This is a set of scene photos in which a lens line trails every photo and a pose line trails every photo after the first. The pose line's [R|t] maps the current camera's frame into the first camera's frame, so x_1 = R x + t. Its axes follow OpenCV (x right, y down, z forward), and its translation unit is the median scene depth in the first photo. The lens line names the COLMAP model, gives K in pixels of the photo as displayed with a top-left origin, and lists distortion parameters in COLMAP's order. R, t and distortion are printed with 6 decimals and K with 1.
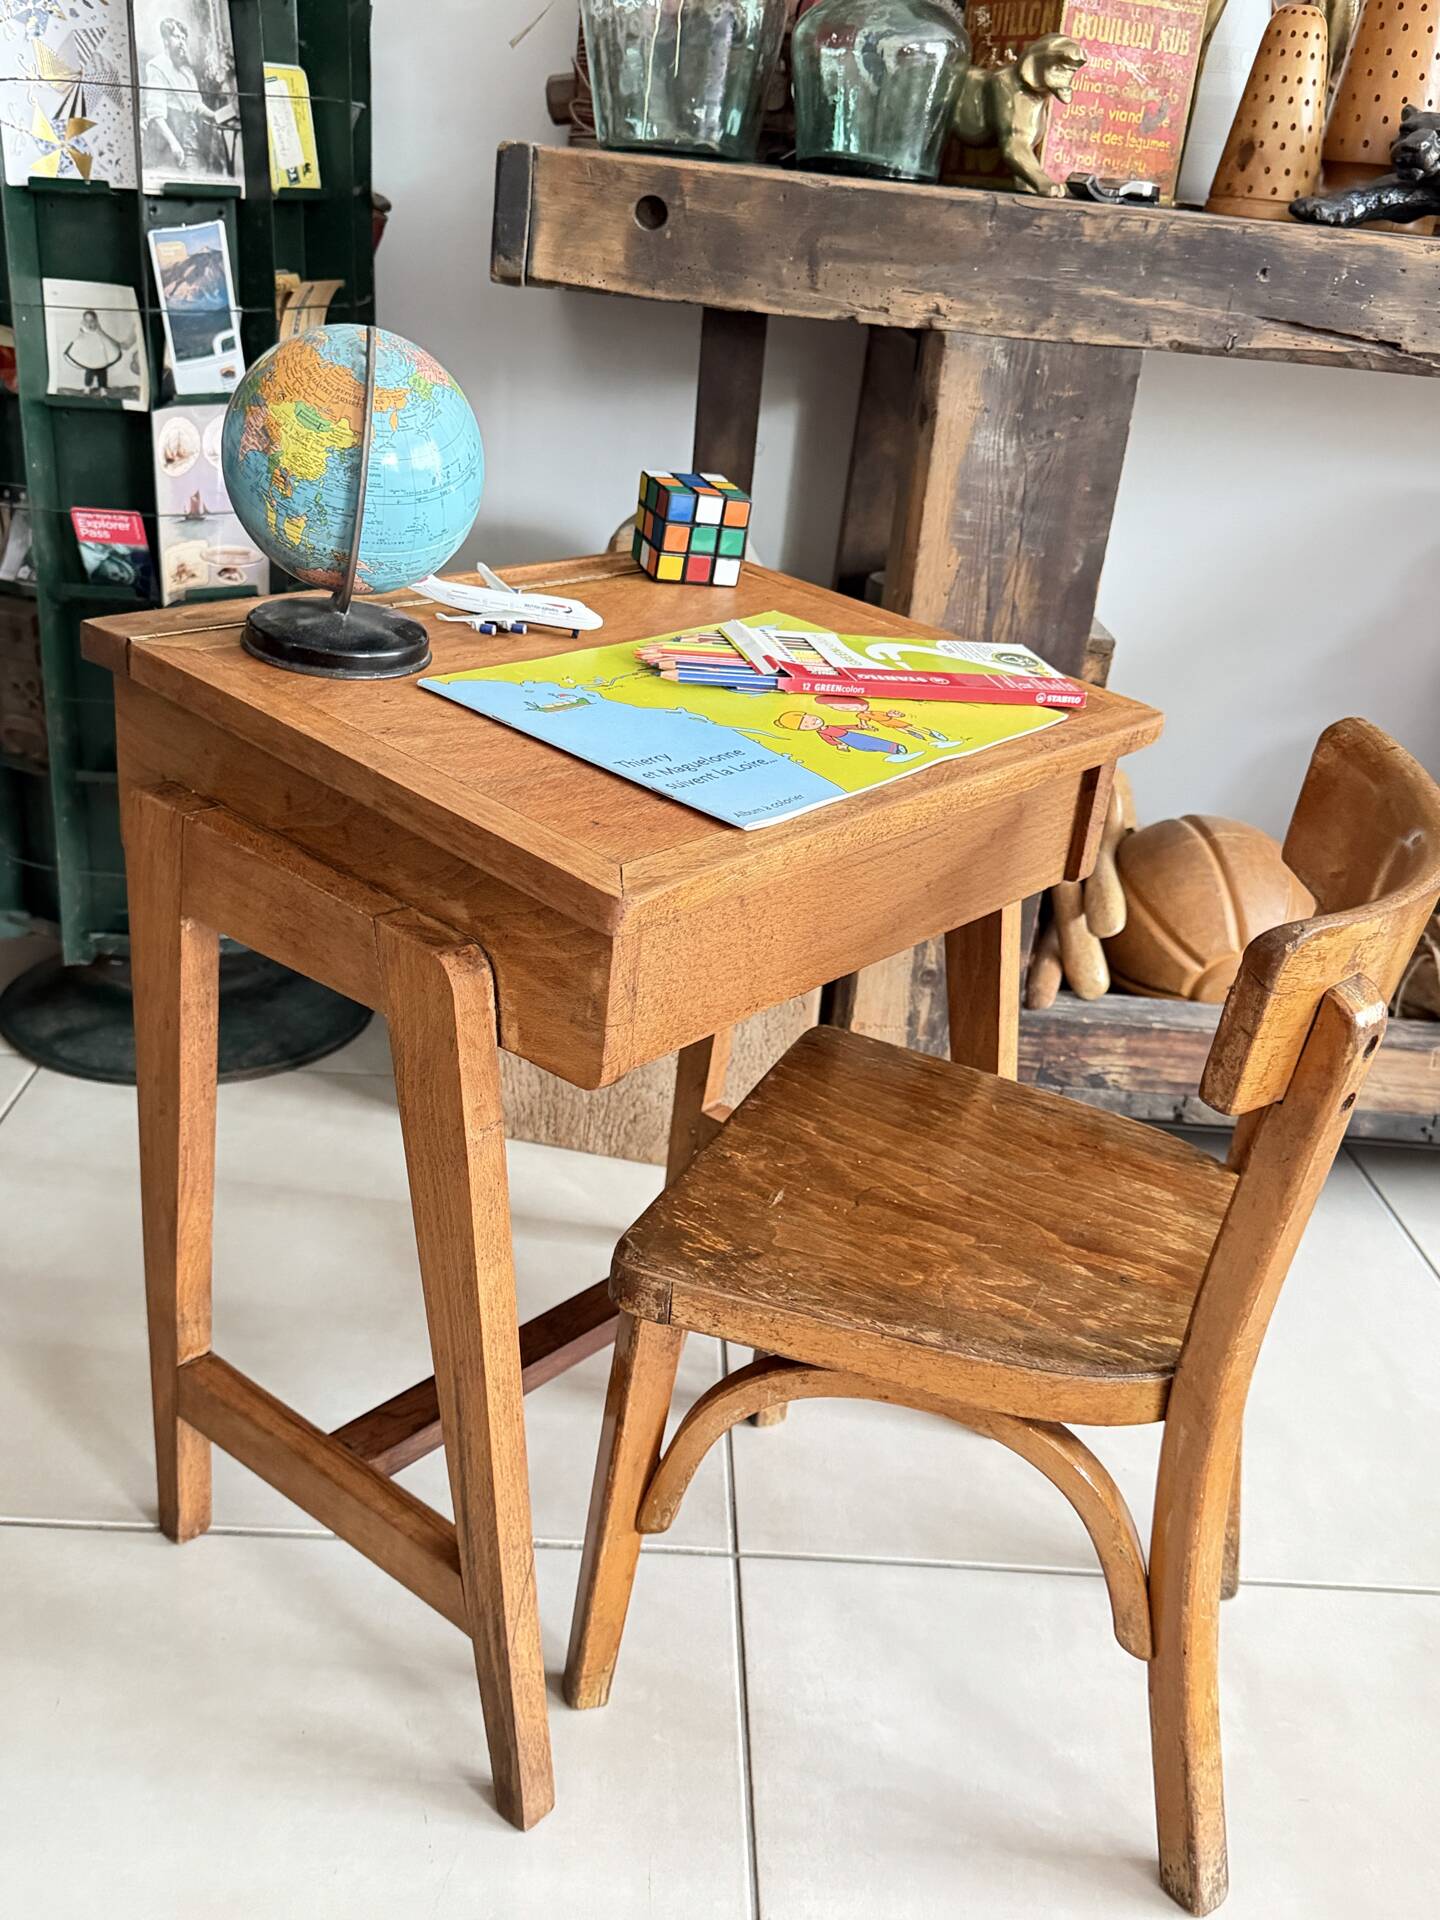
lens RADIAL K [[1782.5, 0, 719.5], [0, 1782.5, 958.6], [0, 0, 1]] dist [0.149519, -0.355087]
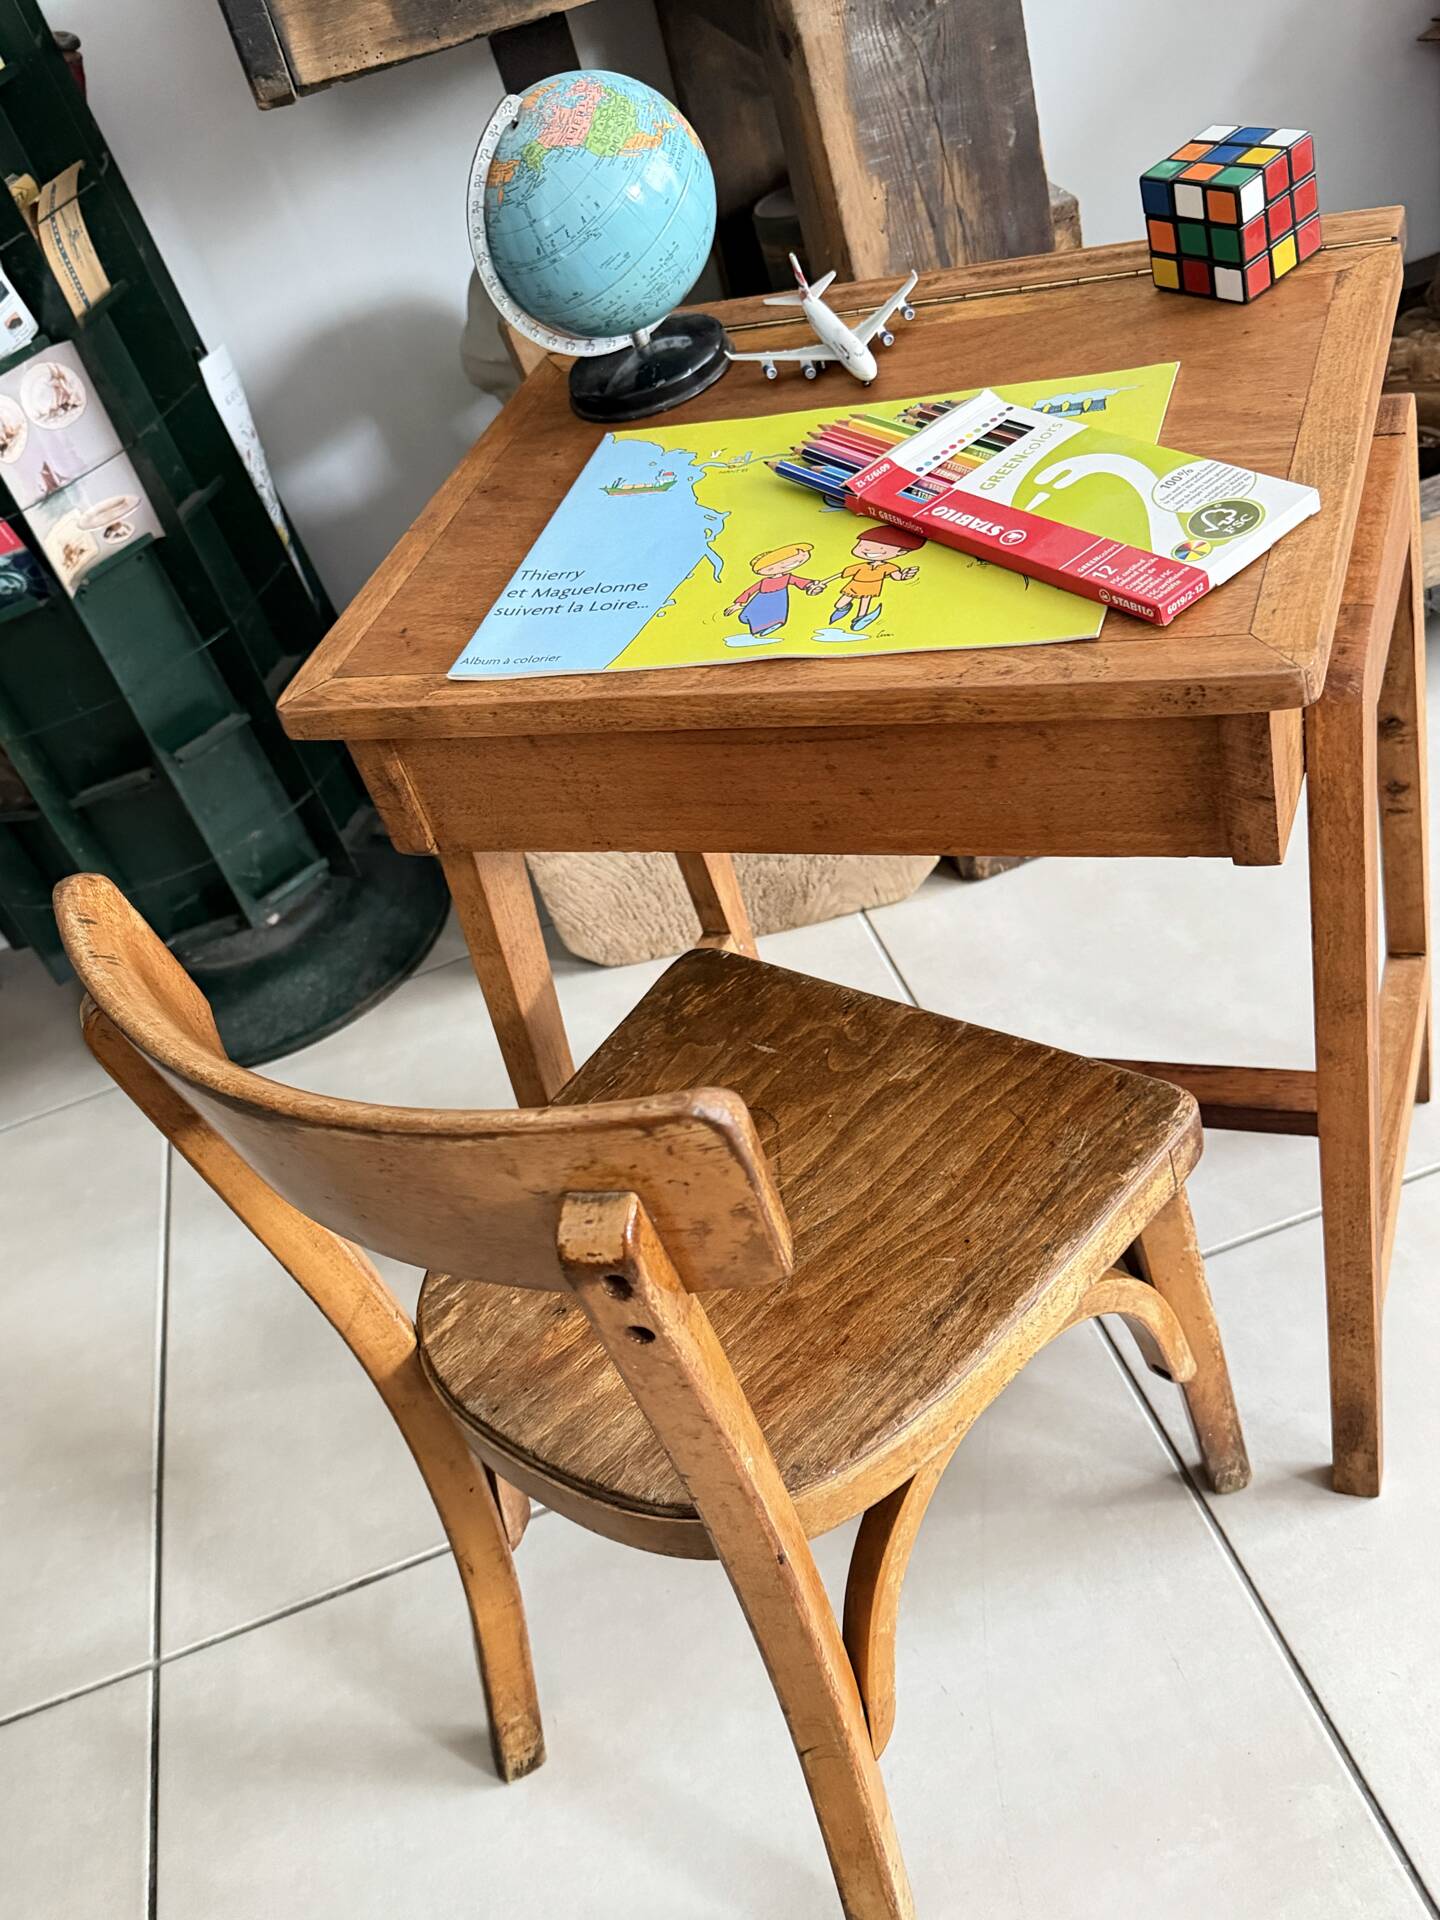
lens RADIAL K [[1823.5, 0, 715.7], [0, 1823.5, 960.9], [0, 0, 1]] dist [0.001379, -0.015438]
pose [[0.915212, -0.400229, -0.046938, -0.049985], [0.400221, 0.889190, 0.221729, -0.123154], [-0.047006, -0.221714, 0.973978, 0.071998]]
